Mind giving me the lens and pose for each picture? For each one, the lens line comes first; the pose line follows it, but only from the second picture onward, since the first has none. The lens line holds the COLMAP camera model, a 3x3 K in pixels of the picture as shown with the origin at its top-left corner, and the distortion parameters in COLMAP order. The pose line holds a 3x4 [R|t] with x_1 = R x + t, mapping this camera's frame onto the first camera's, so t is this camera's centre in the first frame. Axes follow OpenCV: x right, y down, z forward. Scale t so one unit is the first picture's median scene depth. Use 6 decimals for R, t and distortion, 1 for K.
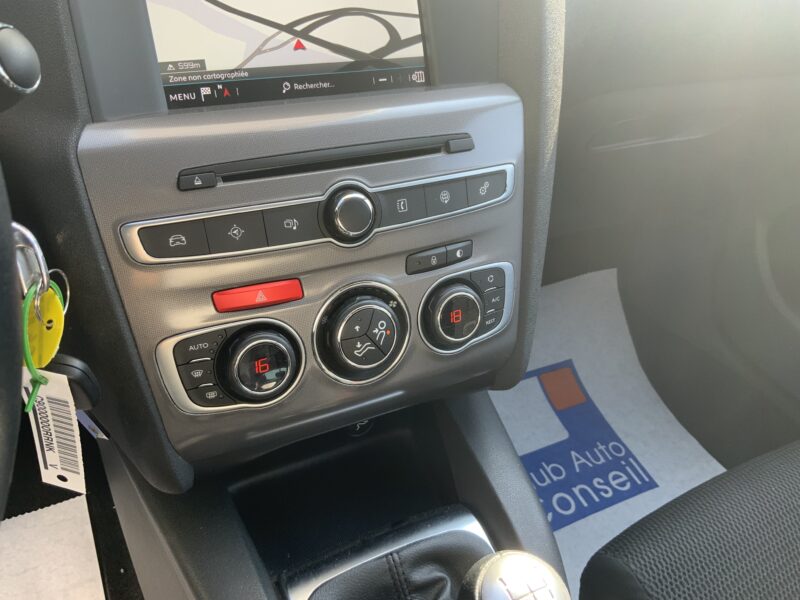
lens RADIAL K [[668.1, 0, 402.5], [0, 668.1, 303.4], [0, 0, 1]] dist [0.033642, -0.072725]
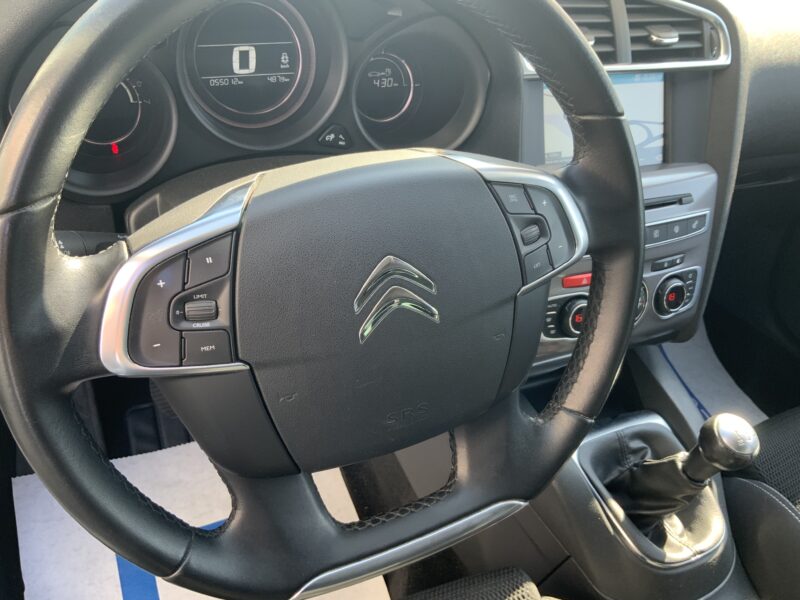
lens RADIAL K [[668.1, 0, 396.1], [0, 668.1, 304.0], [0, 0, 1]] dist [0.033642, -0.072725]
pose [[0.998691, 0.050089, -0.010390, -0.666627], [-0.049649, 0.998007, 0.038961, 0.007490], [0.012320, -0.038394, 0.999187, -0.820970]]
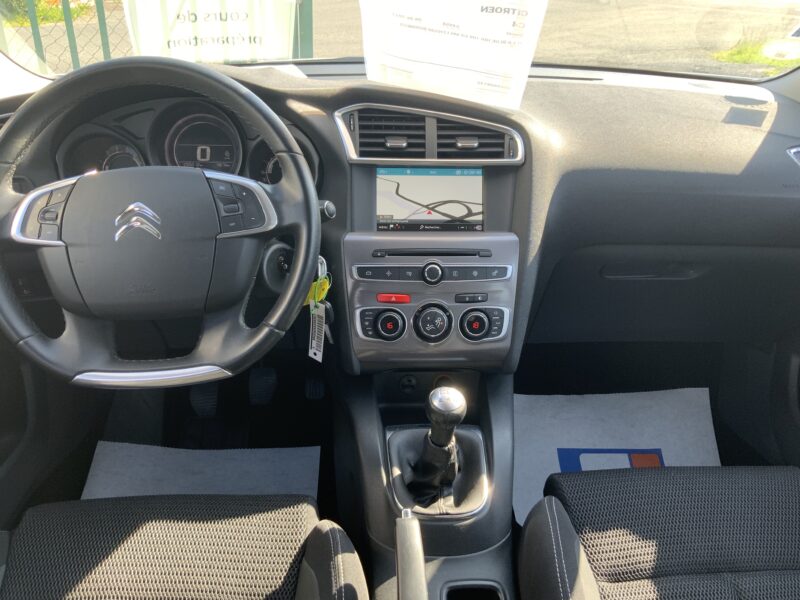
lens RADIAL K [[668.1, 0, 399.6], [0, 668.1, 296.5], [0, 0, 1]] dist [0.033642, -0.072725]
pose [[0.903954, 0.104121, -0.414761, 0.845897], [-0.205344, 0.956455, -0.207433, 0.489965], [0.375102, 0.272679, 0.885971, -1.256965]]
